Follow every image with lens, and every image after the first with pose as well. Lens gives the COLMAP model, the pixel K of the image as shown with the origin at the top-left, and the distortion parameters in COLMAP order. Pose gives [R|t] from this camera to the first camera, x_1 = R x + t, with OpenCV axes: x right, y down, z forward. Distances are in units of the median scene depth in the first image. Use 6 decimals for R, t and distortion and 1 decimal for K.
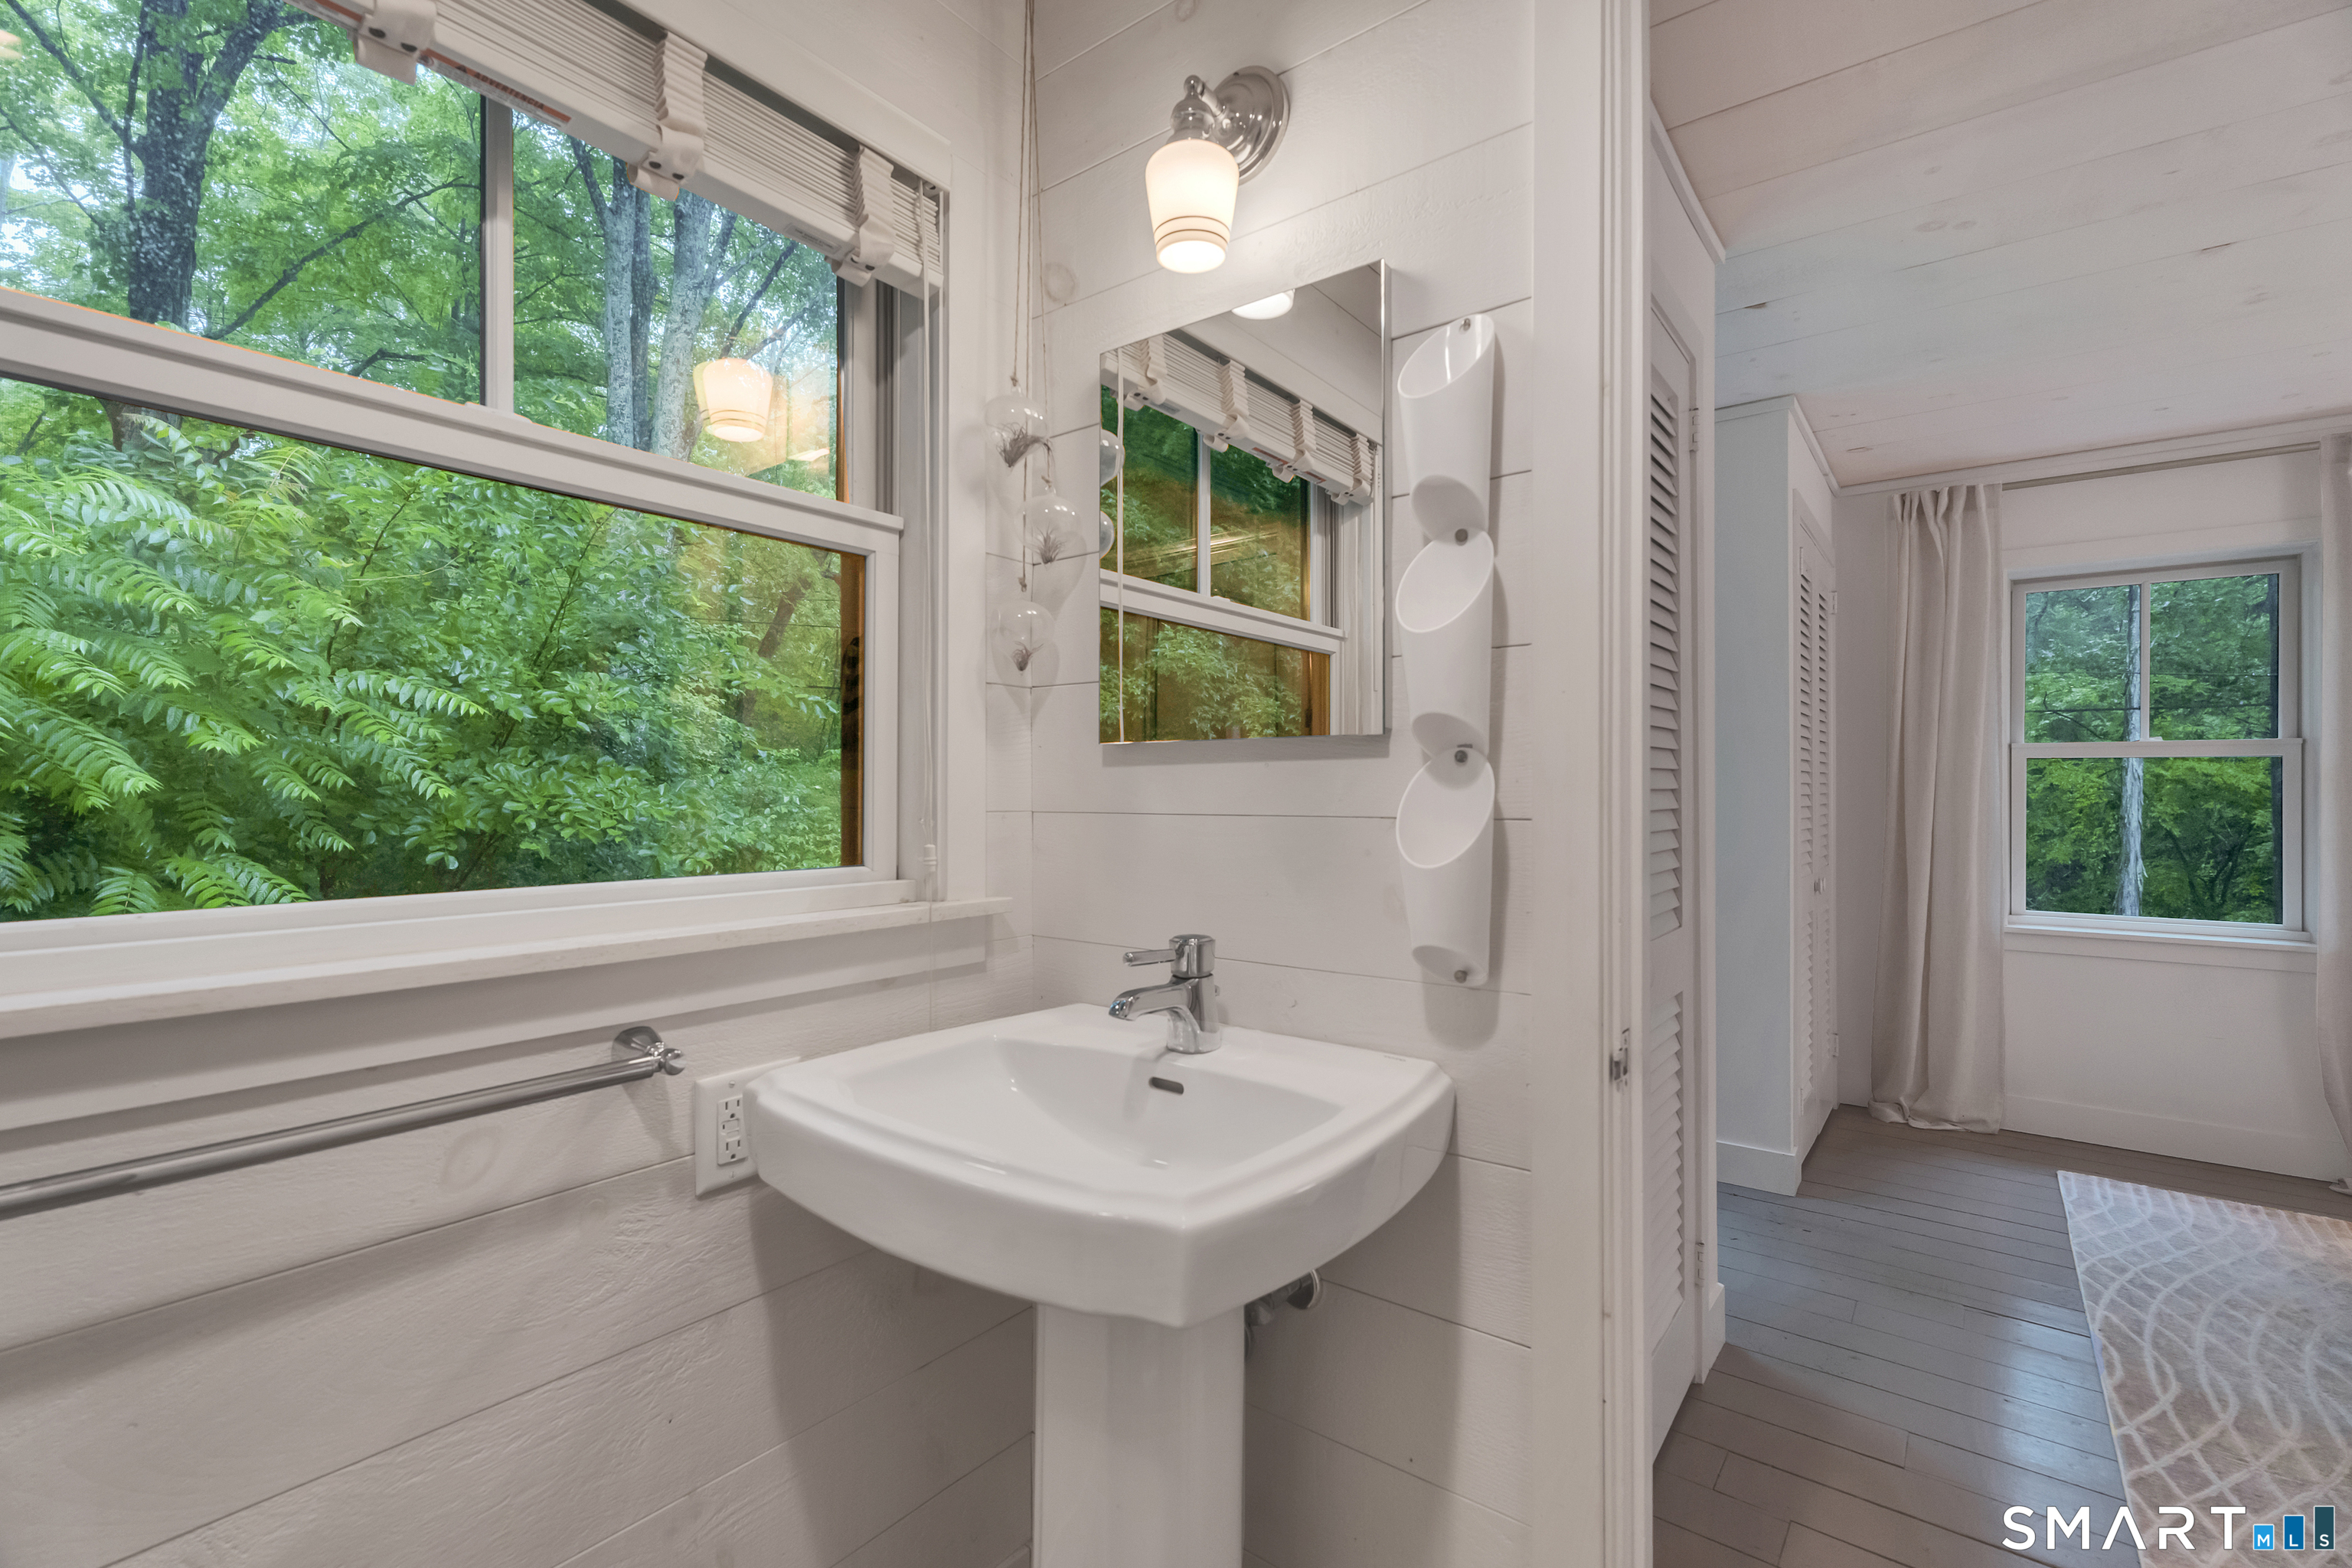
lens RADIAL K [[1055.6, 0, 1170.3], [0, 1055.6, 797.8], [0, 0, 1]] dist [0.000932, -0.000749]
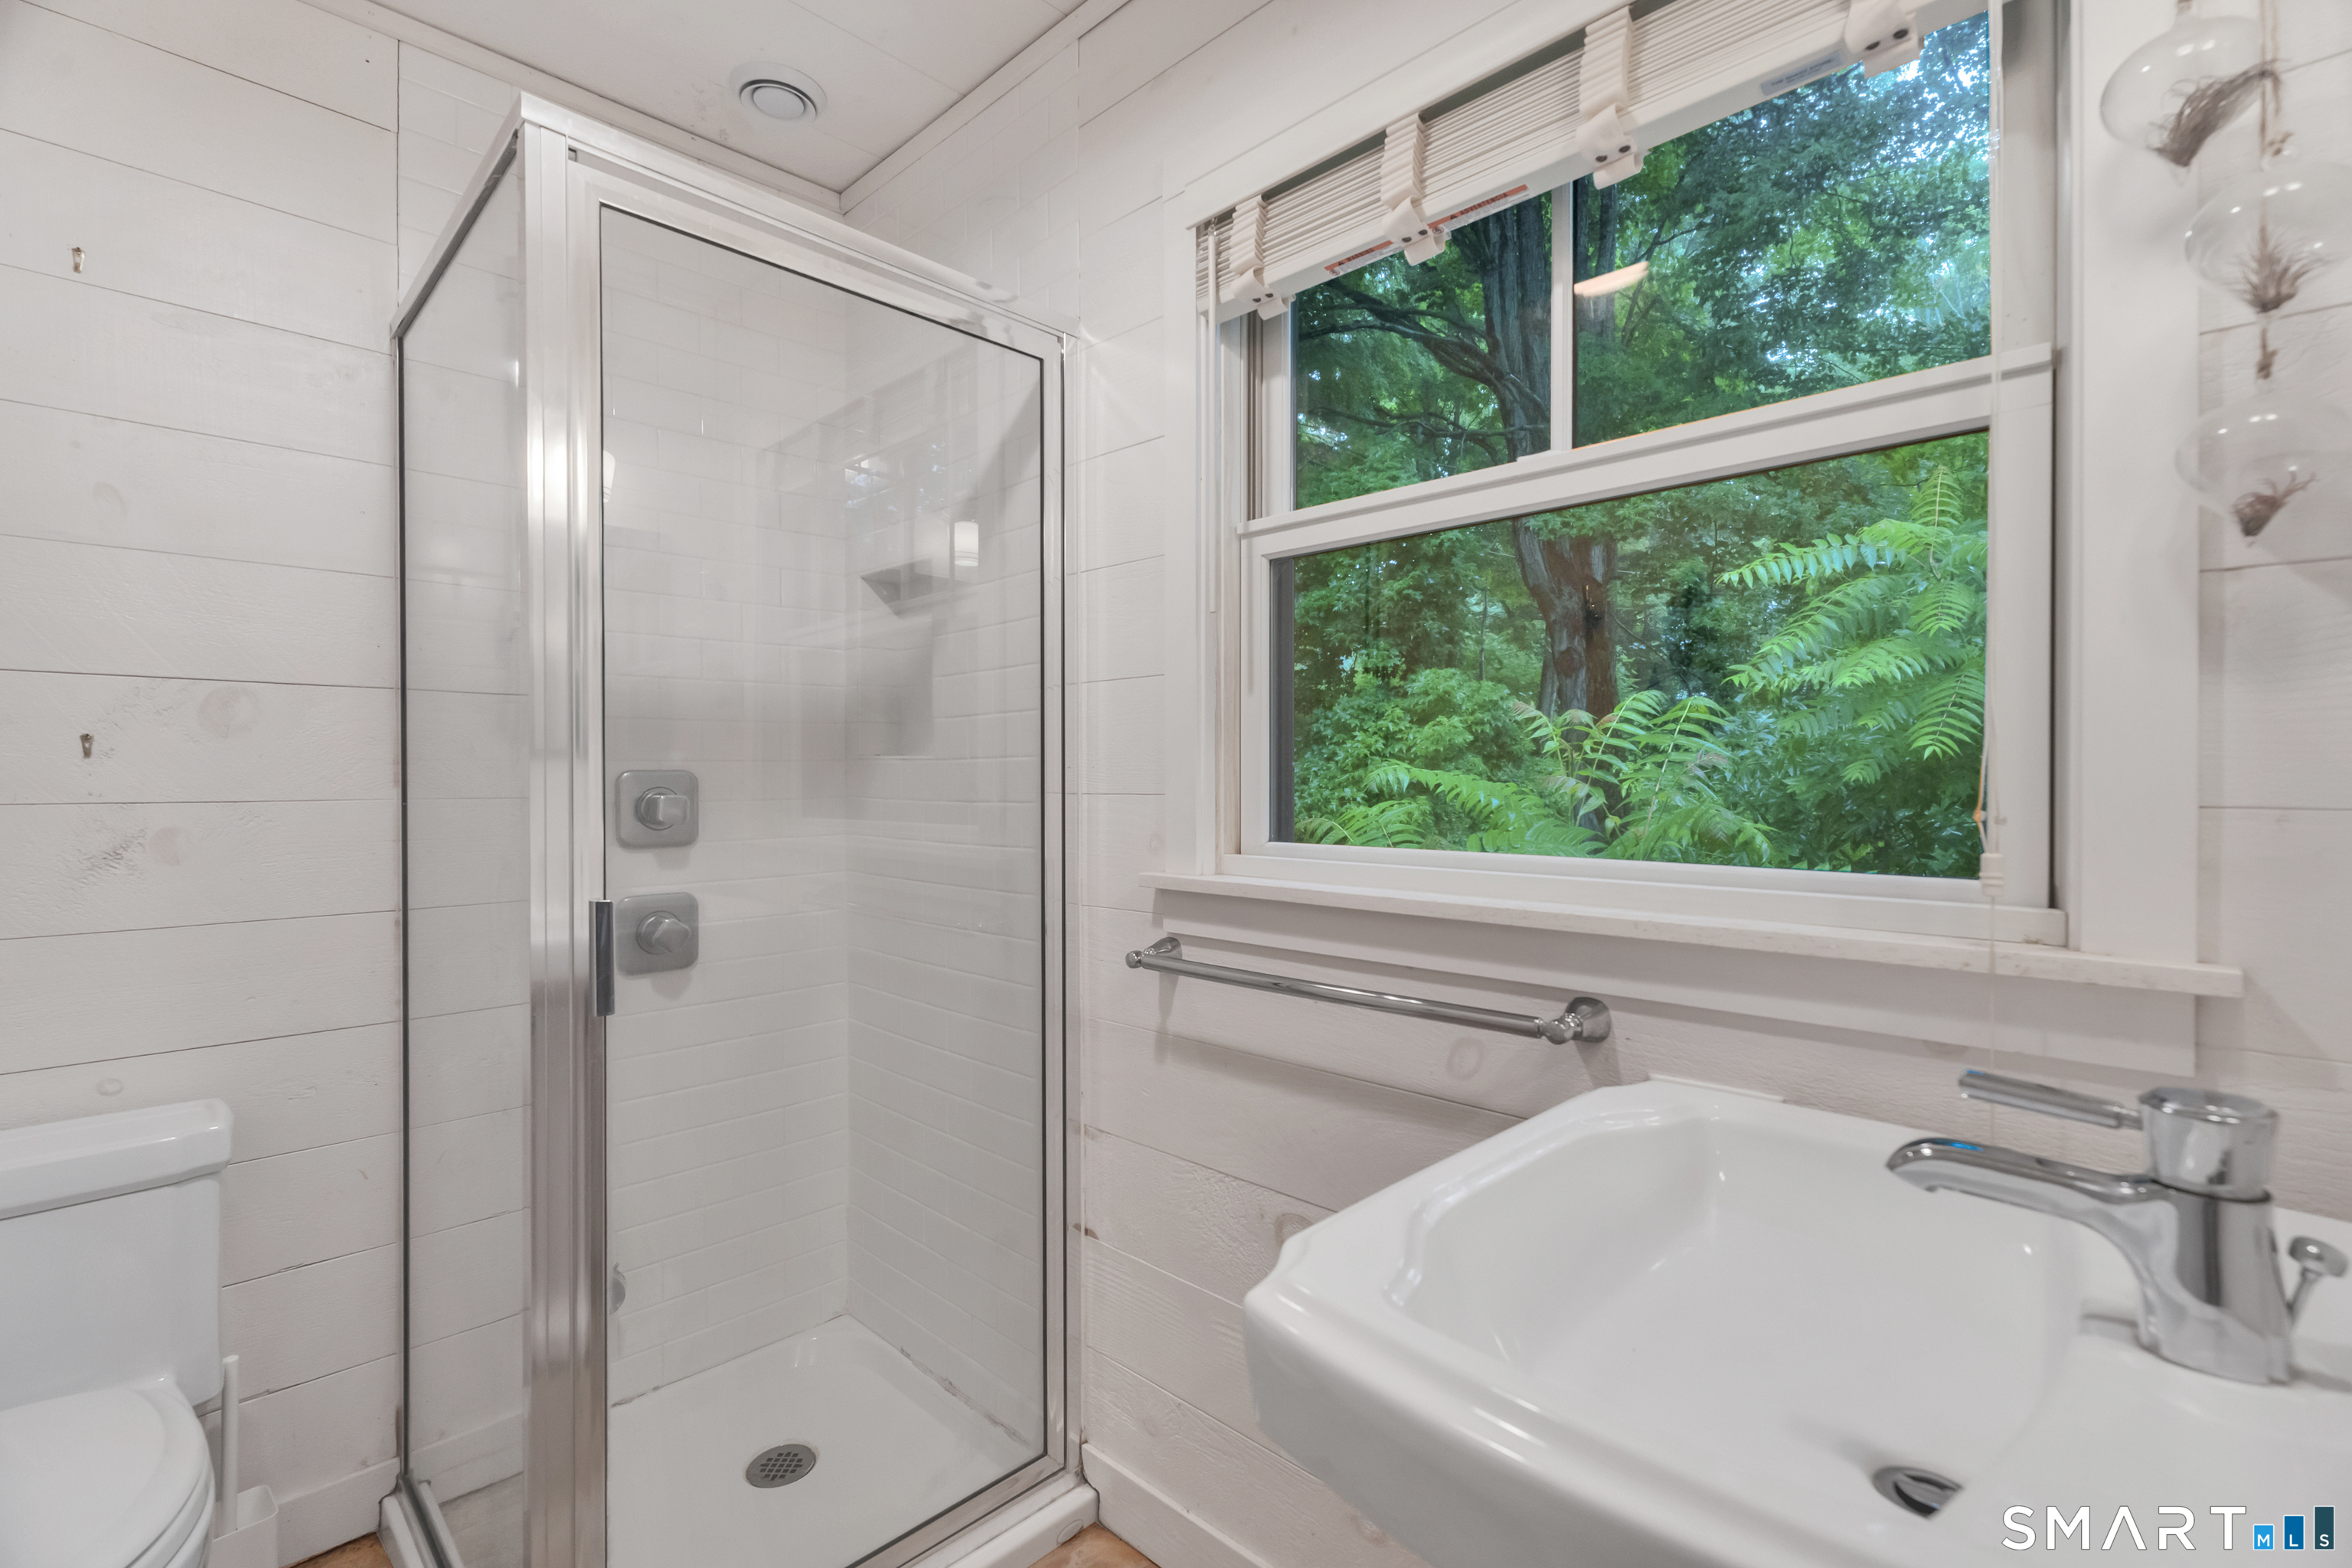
lens RADIAL K [[1056.0, 0, 1191.6], [0, 1056.0, 760.0], [0, 0, 1]] dist [0.001502, 0.000483]
pose [[-0.104841, -0.010031, -0.994438, 0.545422], [-0.010857, 0.999901, -0.008942, -0.000370], [0.994430, 0.009860, -0.104940, 0.694846]]
